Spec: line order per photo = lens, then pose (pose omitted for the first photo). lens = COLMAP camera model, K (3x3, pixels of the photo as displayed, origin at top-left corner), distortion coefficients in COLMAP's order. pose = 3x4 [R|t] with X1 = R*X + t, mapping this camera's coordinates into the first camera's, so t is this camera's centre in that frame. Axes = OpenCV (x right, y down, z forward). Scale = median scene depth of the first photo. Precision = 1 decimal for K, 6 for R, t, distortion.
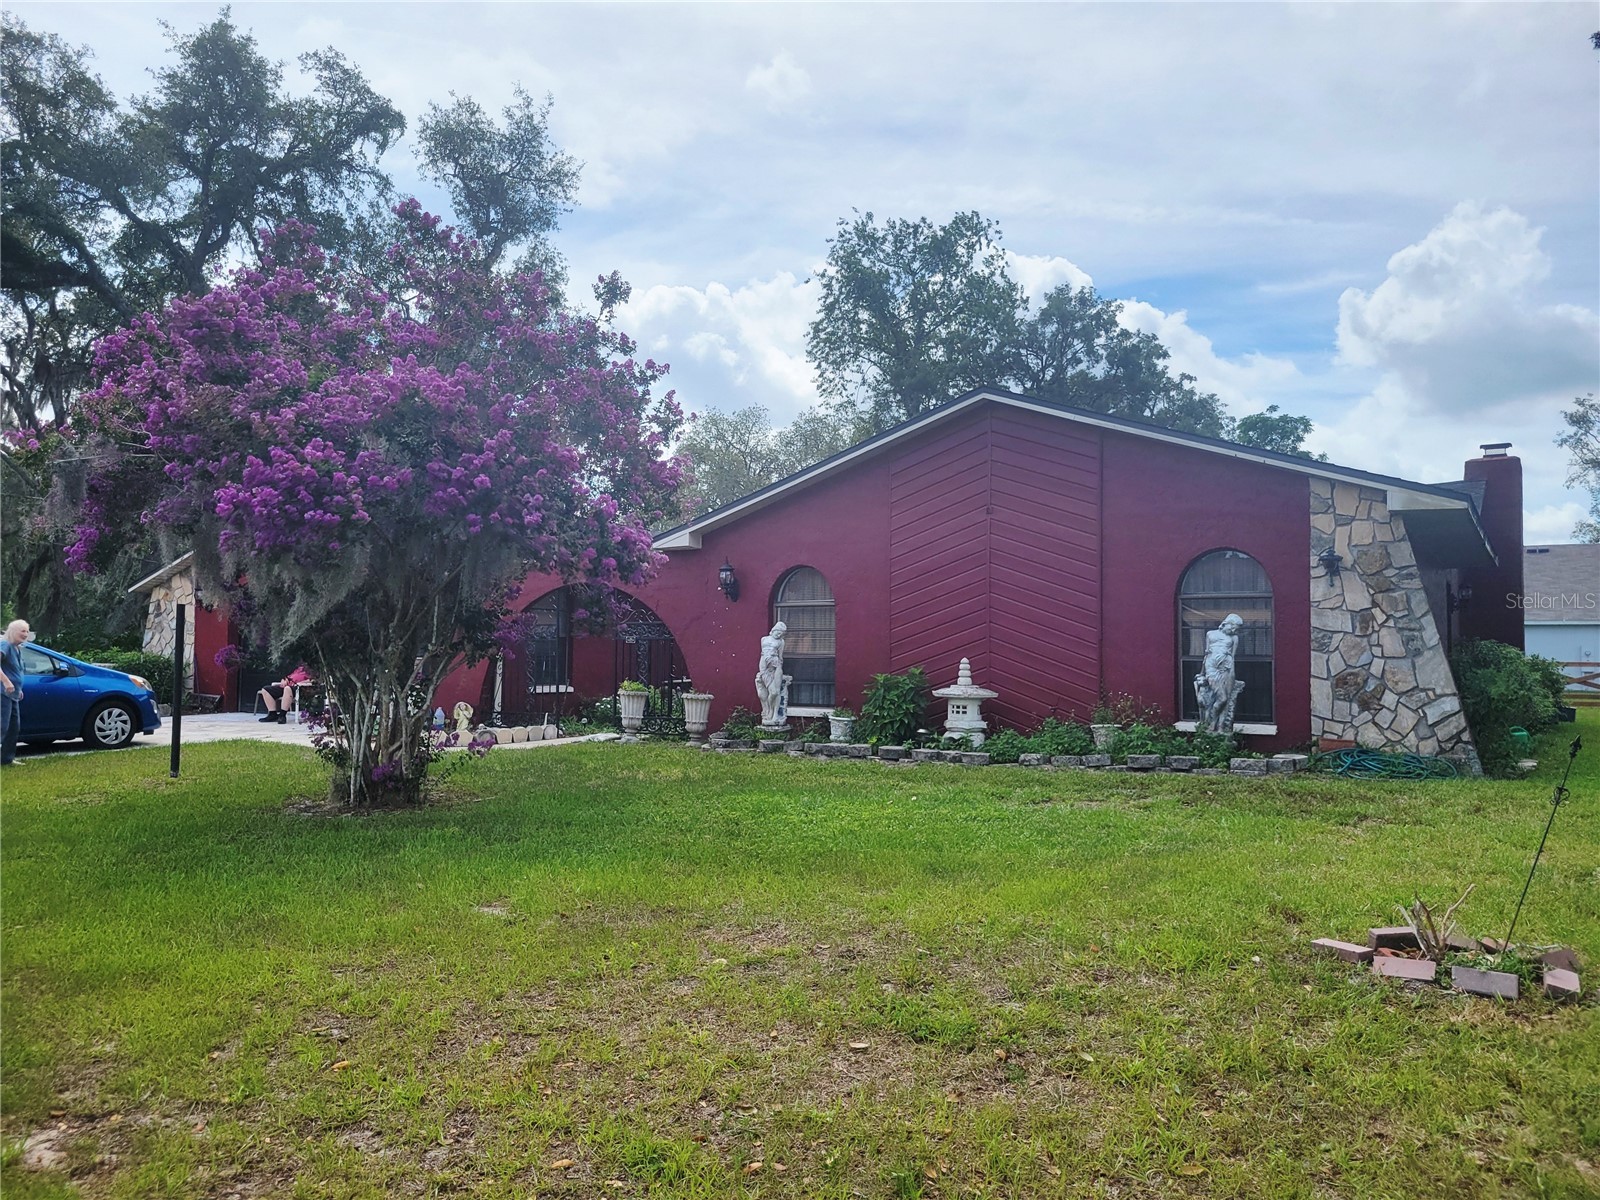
lens RADIAL K [[1205.9, 0, 789.5], [0, 1205.9, 601.3], [0, 0, 1]] dist [0.051176, -0.042154]
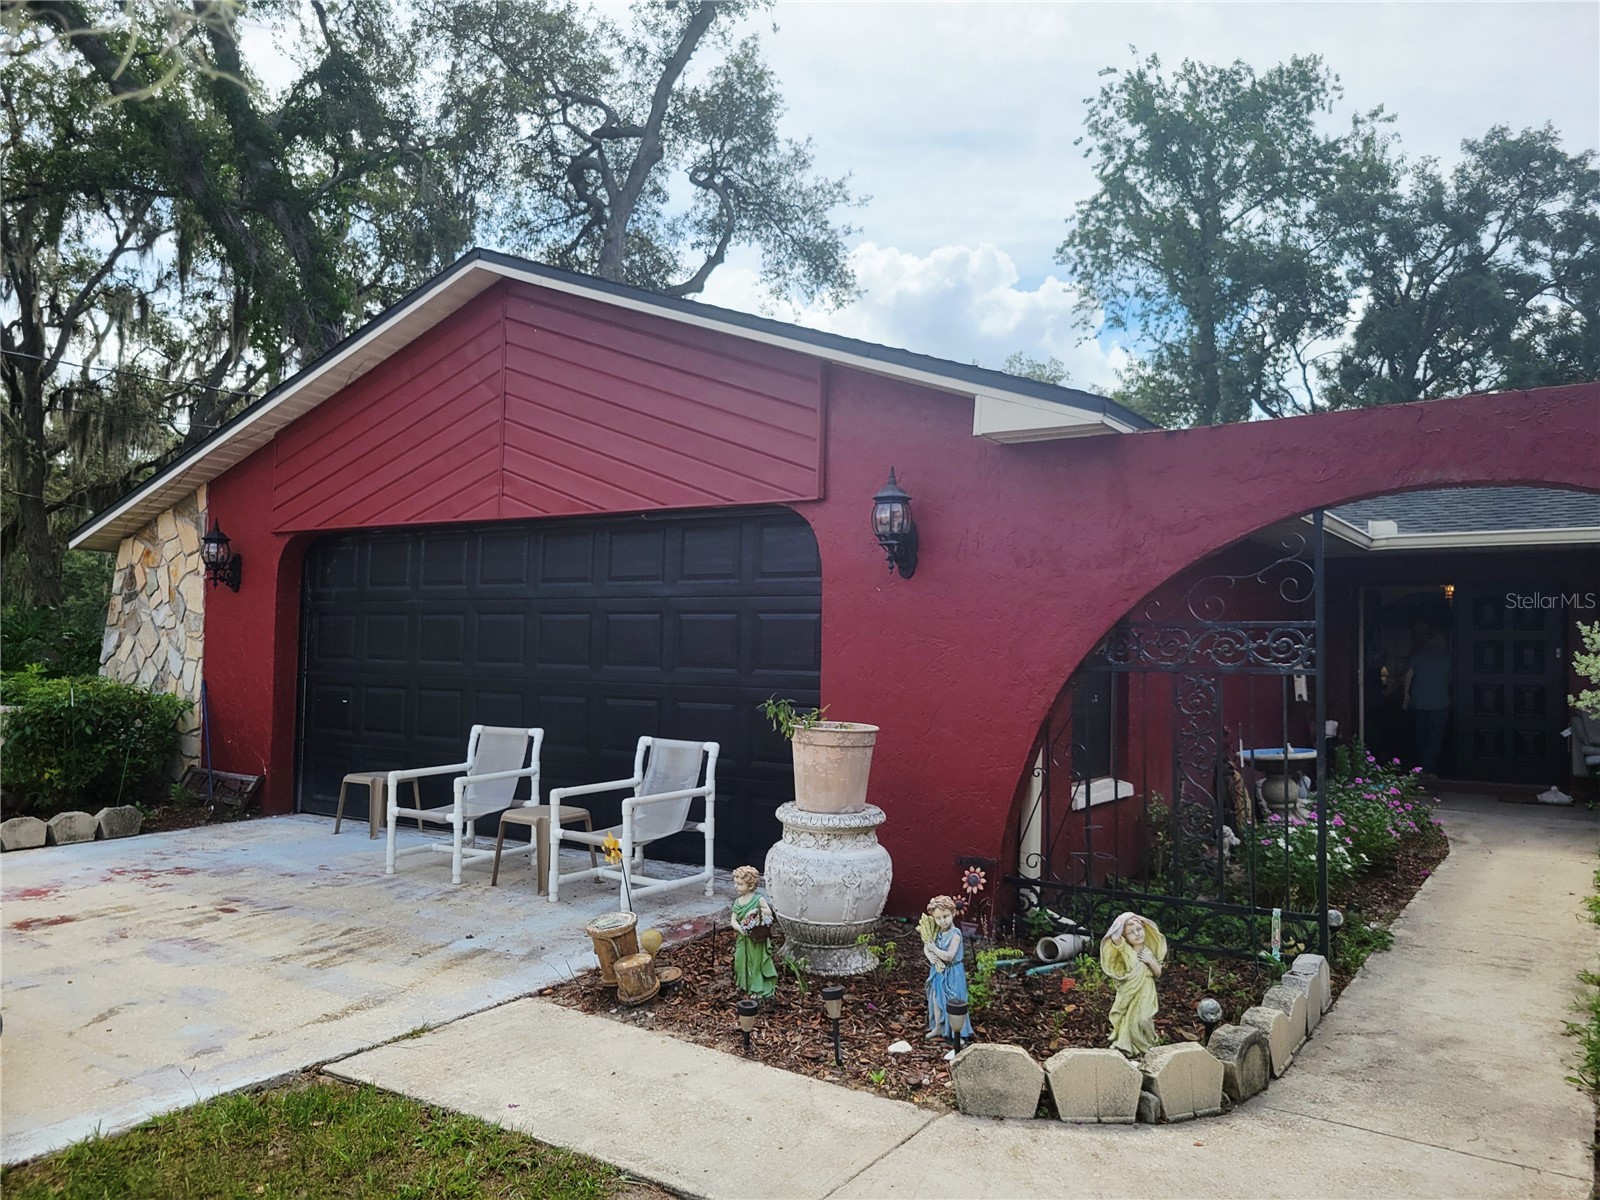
lens RADIAL K [[1205.9, 0, 809.6], [0, 1205.9, 597.6], [0, 0, 1]] dist [0.051176, -0.042154]
pose [[0.999651, 0.005811, -0.025767, -0.242131], [-0.005750, 0.999981, 0.002432, 0.008759], [0.025780, -0.002283, 0.999665, 0.532873]]
